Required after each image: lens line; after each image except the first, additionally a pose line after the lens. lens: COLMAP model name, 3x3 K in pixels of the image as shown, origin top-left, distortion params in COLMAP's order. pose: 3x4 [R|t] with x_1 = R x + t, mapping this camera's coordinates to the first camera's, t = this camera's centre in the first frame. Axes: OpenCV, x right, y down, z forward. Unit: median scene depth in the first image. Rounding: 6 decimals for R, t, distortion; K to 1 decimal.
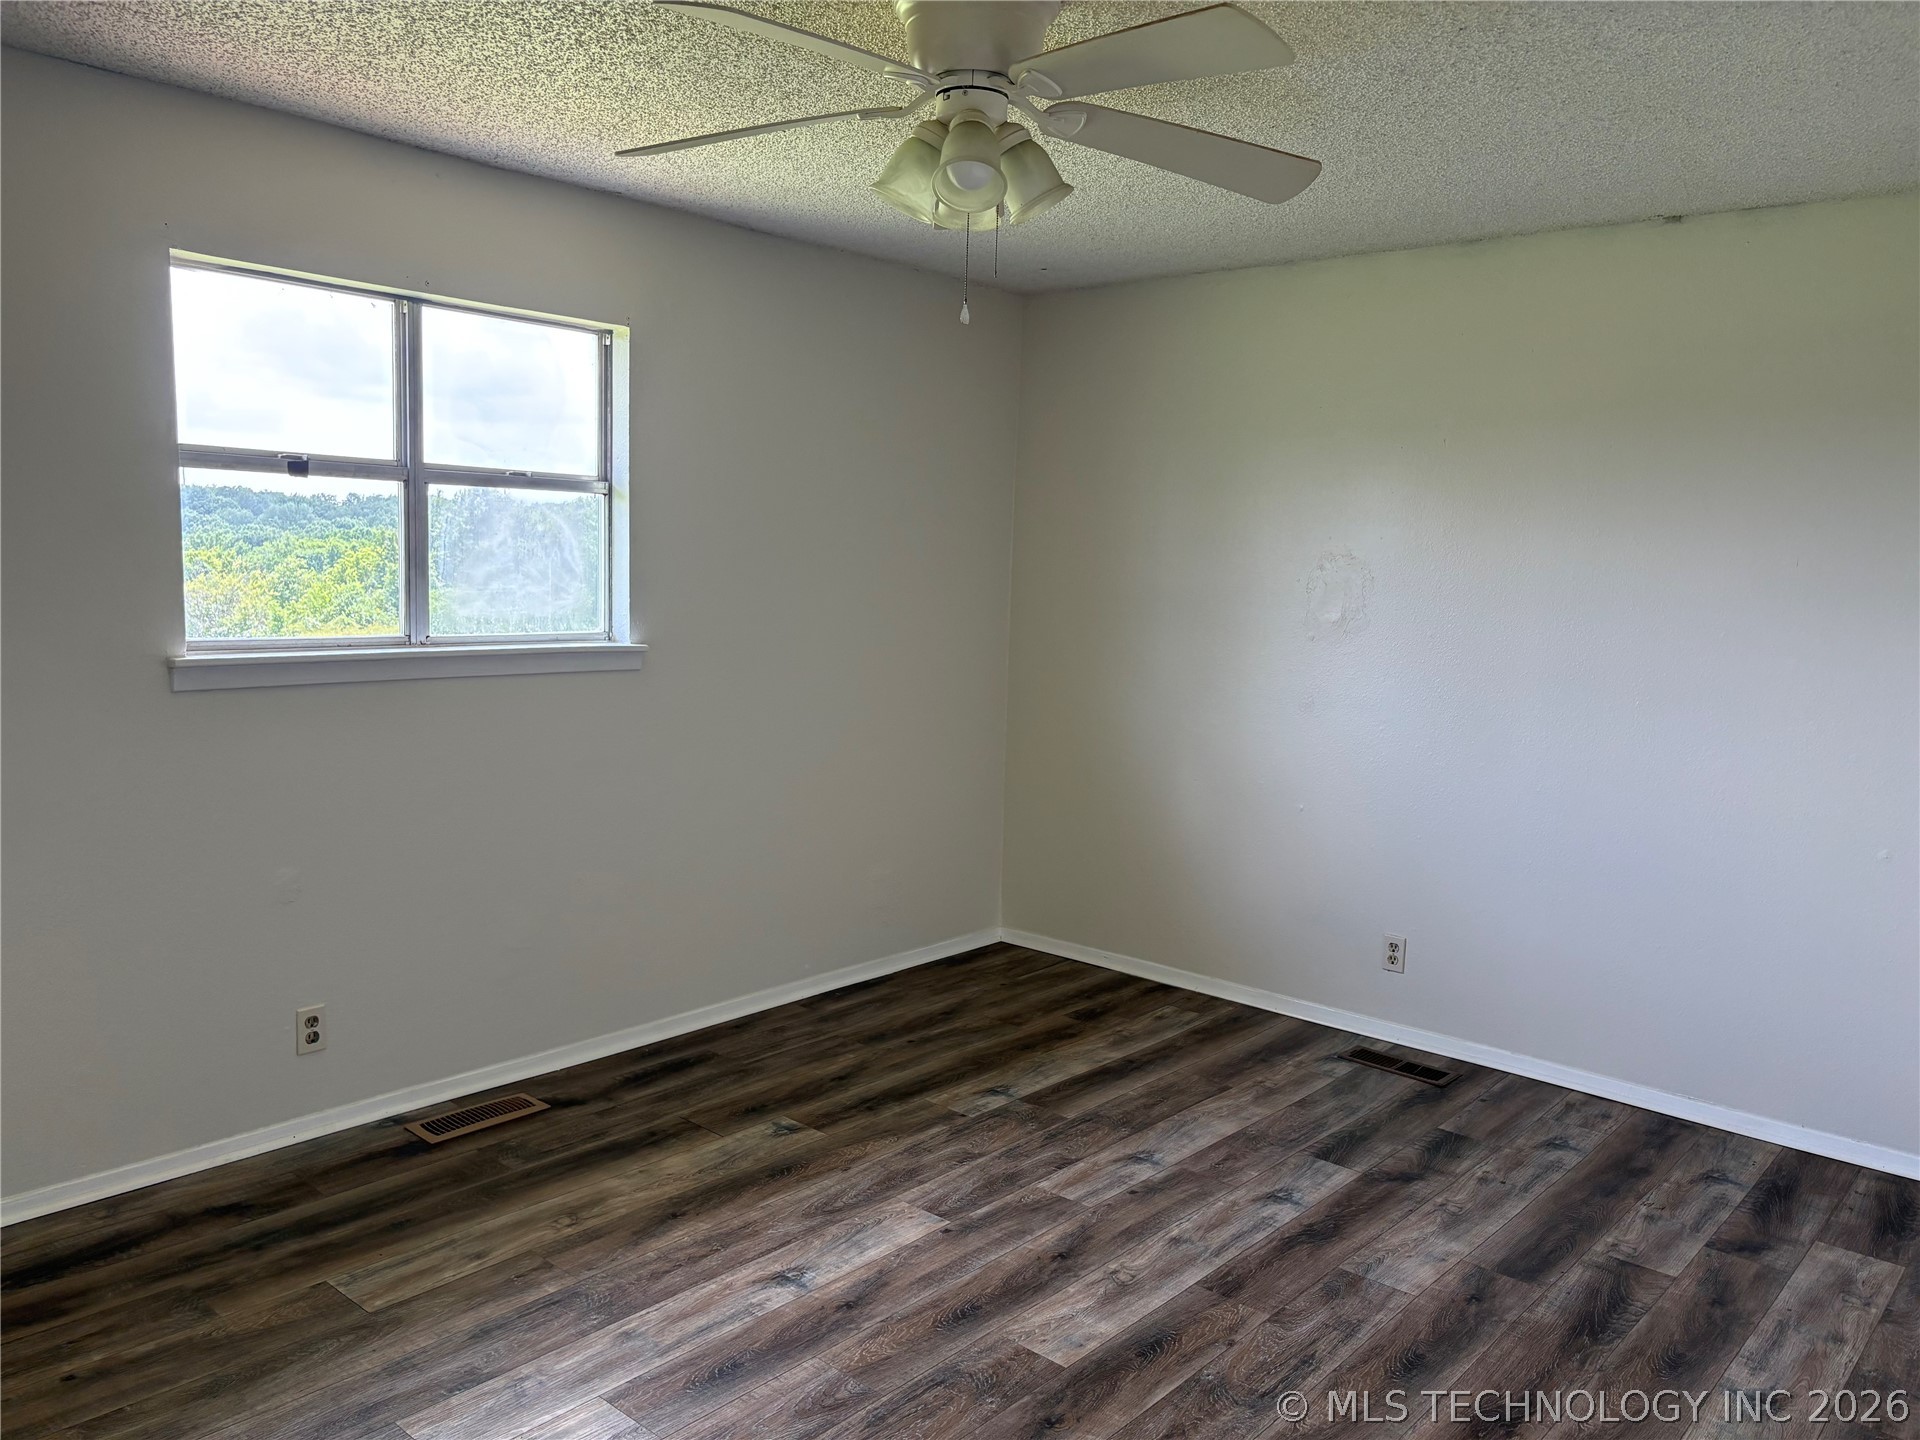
lens RADIAL K [[1480.0, 0, 960.0], [0, 1480.0, 720.0], [0, 0, 1]] dist [0.036575, 0.059635]
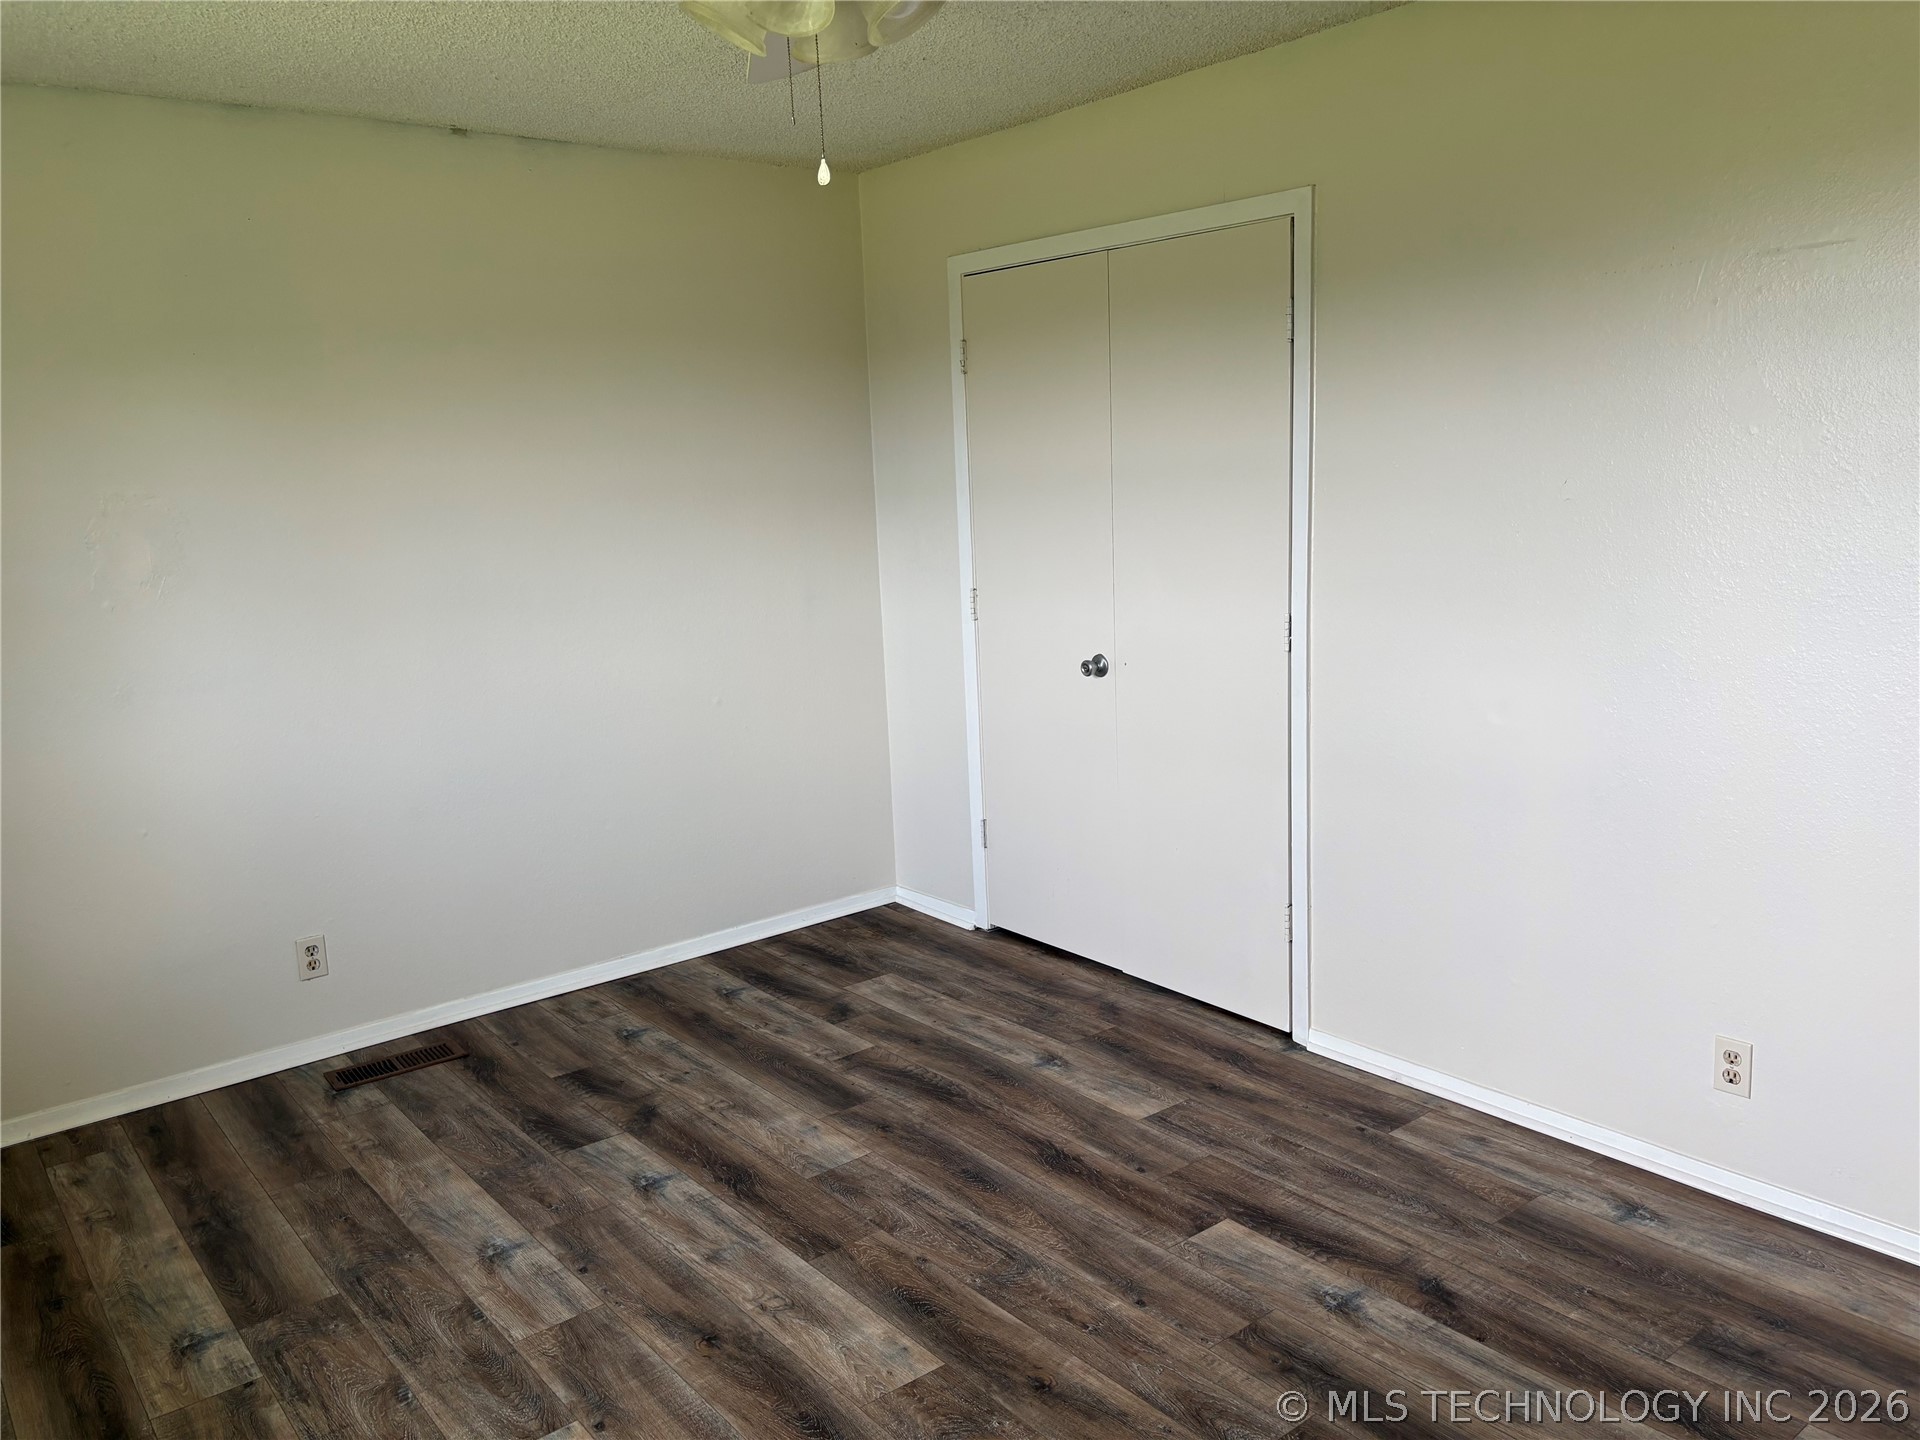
lens RADIAL K [[1480.0, 0, 960.0], [0, 1480.0, 720.0], [0, 0, 1]] dist [0.036575, 0.059635]
pose [[0.188636, -0.214112, 0.958422, -0.545896], [0.164002, 0.969106, 0.184220, -0.090706], [-0.968256, 0.122432, 0.217923, 0.557274]]
